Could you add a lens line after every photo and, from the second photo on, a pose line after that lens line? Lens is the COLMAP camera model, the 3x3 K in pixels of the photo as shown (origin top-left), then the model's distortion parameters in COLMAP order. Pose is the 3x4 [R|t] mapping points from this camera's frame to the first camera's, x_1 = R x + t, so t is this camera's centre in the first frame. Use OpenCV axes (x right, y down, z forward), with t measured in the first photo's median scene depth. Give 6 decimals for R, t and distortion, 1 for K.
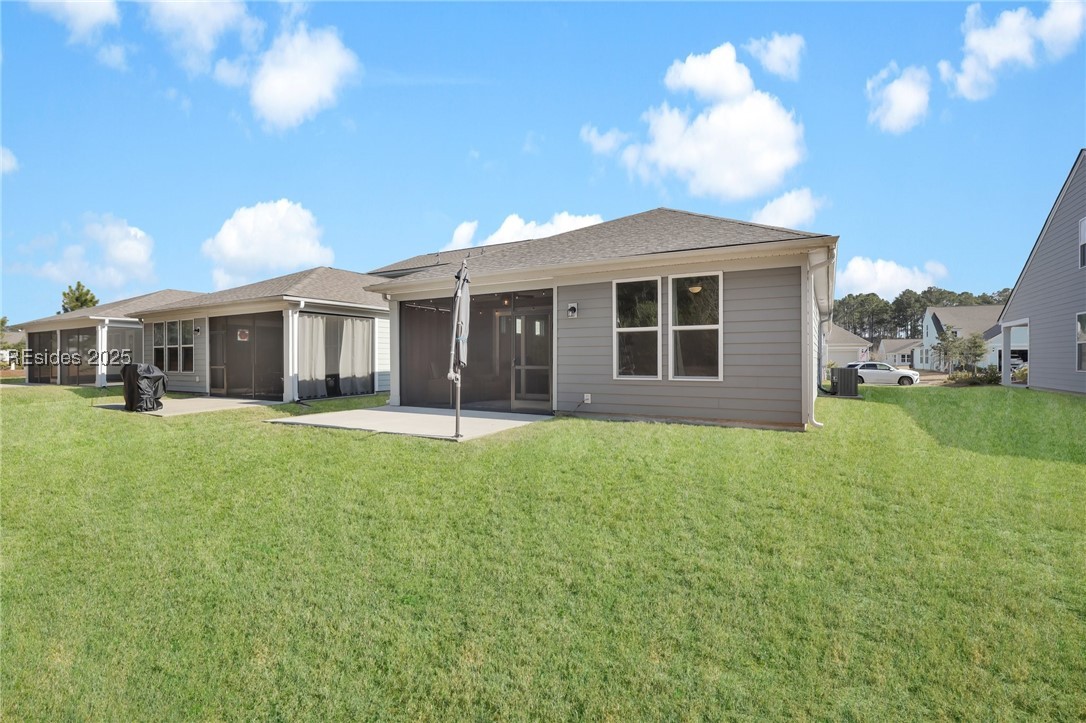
lens RADIAL K [[503.0, 0, 553.9], [0, 503.0, 361.0], [0, 0, 1]] dist [-0.031464, 0.001336]
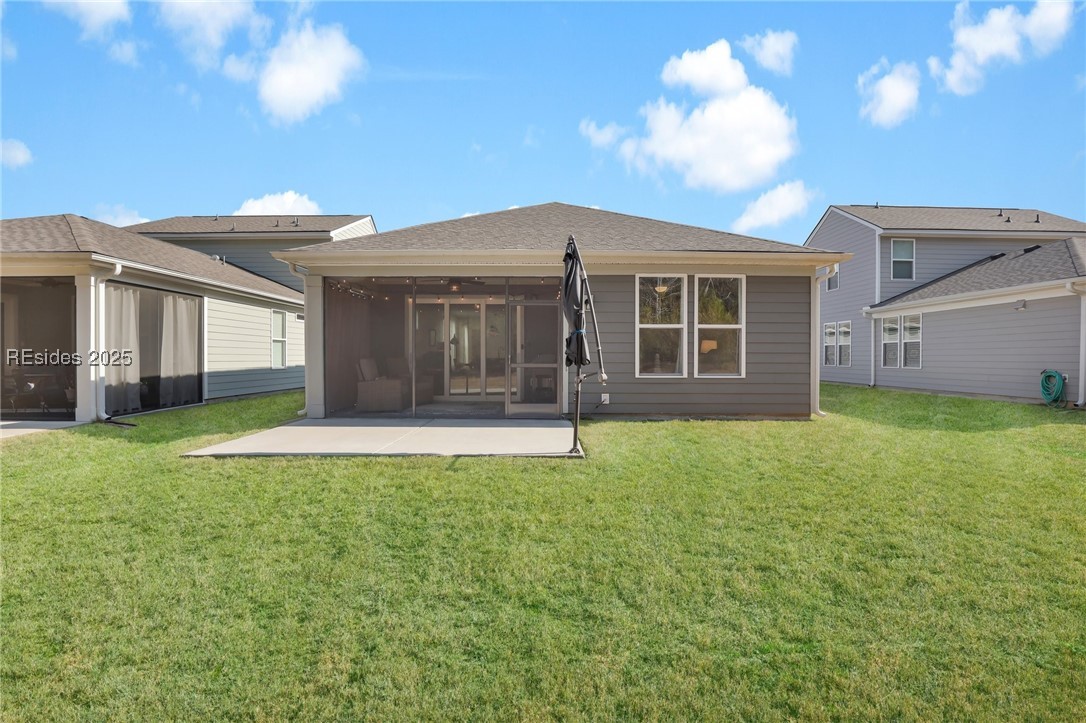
lens RADIAL K [[503.0, 0, 553.9], [0, 503.0, 361.0], [0, 0, 1]] dist [-0.031464, 0.001336]
pose [[0.868144, 0.000147, 0.496313, -0.398729], [-0.003540, 0.999976, 0.005896, -0.000252], [-0.496300, -0.006875, 0.868124, 0.202057]]
